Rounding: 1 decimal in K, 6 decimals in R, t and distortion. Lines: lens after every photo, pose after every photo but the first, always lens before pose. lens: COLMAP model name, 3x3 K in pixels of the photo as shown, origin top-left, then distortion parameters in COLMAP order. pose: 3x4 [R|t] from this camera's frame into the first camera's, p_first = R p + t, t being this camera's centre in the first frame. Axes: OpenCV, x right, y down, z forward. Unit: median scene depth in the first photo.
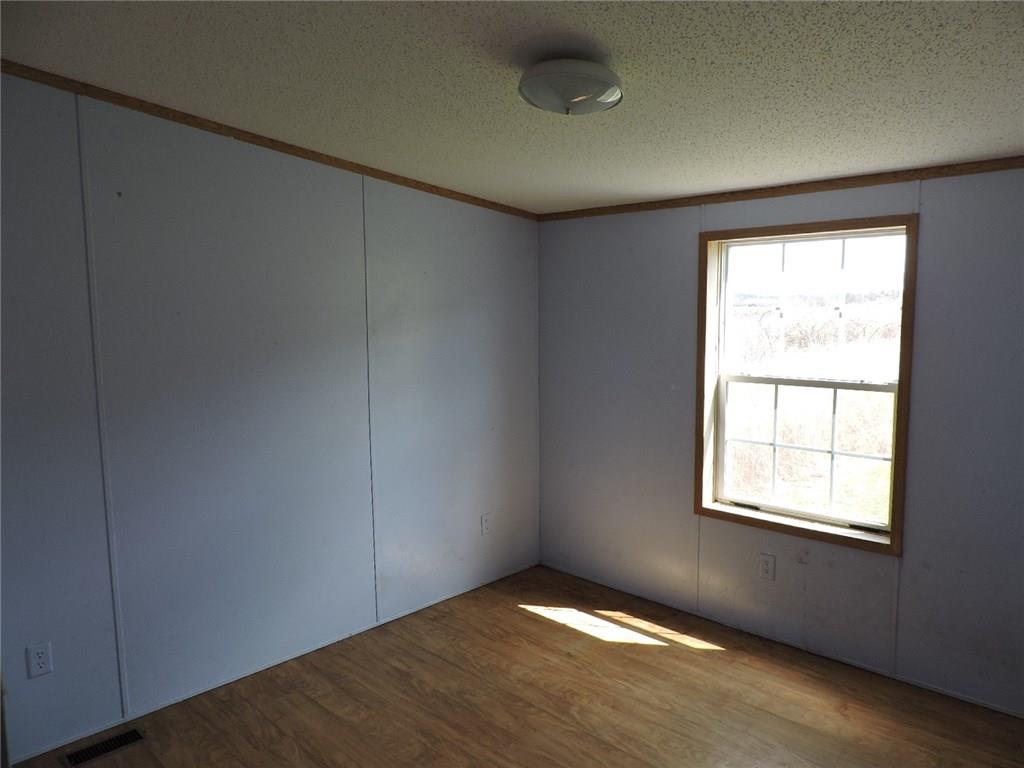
lens RADIAL K [[721.6, 0, 512.0], [0, 721.6, 384.0], [0, 0, 1]] dist [-0.037159, 0.004849]
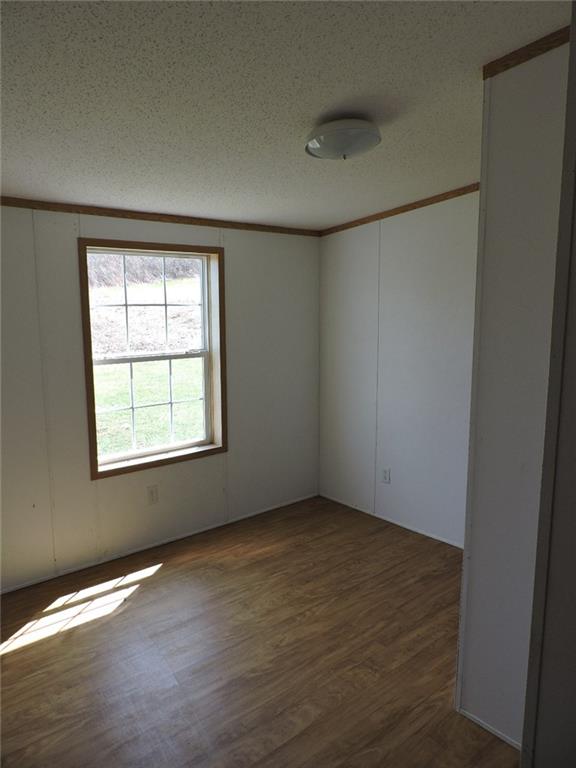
lens RADIAL K [[548.1, 0, 288.0], [0, 548.1, 384.0], [0, 0, 1]] dist [0.054172, -0.098287]
pose [[0.081129, -0.132161, 0.987903, -0.866220], [0.110097, 0.986293, 0.122904, -0.073884], [-0.990604, 0.098794, 0.094568, 0.868123]]
